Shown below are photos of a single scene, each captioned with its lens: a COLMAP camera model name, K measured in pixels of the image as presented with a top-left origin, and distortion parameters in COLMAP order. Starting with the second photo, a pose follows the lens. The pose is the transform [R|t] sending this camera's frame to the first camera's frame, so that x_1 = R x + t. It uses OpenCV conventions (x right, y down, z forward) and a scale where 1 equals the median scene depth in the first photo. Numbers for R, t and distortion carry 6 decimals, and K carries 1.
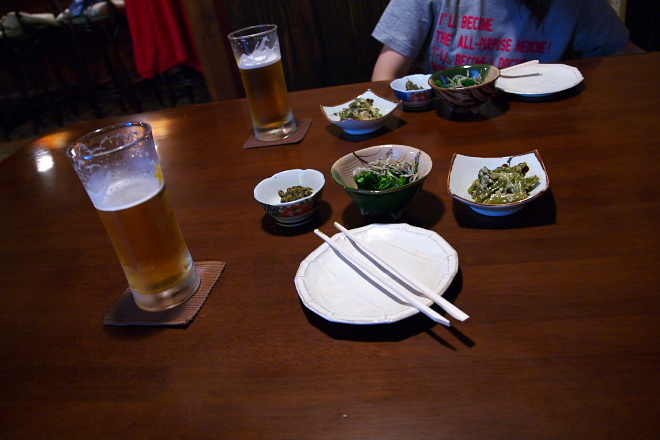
lens RADIAL K [[604.9, 0, 333.2], [0, 604.9, 217.0], [0, 0, 1]] dist [-0.127954, 0.000000]
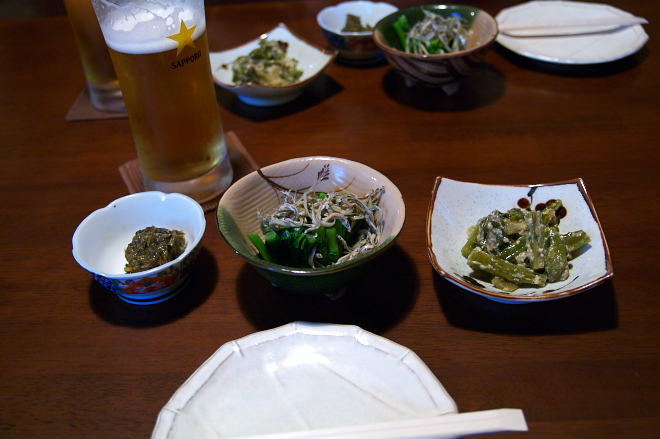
lens RADIAL K [[730.9, 0, 327.9], [0, 730.9, 220.0], [0, 0, 1]] dist [-0.067473, 0.000000]
pose [[0.988089, 0.010550, 0.153521, -0.006120], [-0.030830, 0.990991, 0.130330, -0.153198], [-0.150763, -0.133511, 0.979513, 0.337967]]
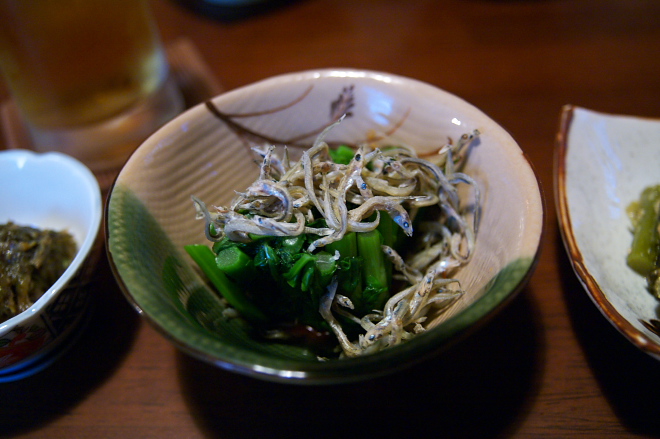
lens RADIAL K [[632.2, 0, 331.5], [0, 632.2, 221.9], [0, 0, 1]] dist [-0.113073, 0.000000]
pose [[0.986112, -0.038080, 0.161656, 0.041087], [-0.003888, 0.967798, 0.251698, -0.127652], [-0.166035, -0.248831, 0.954210, 0.729429]]
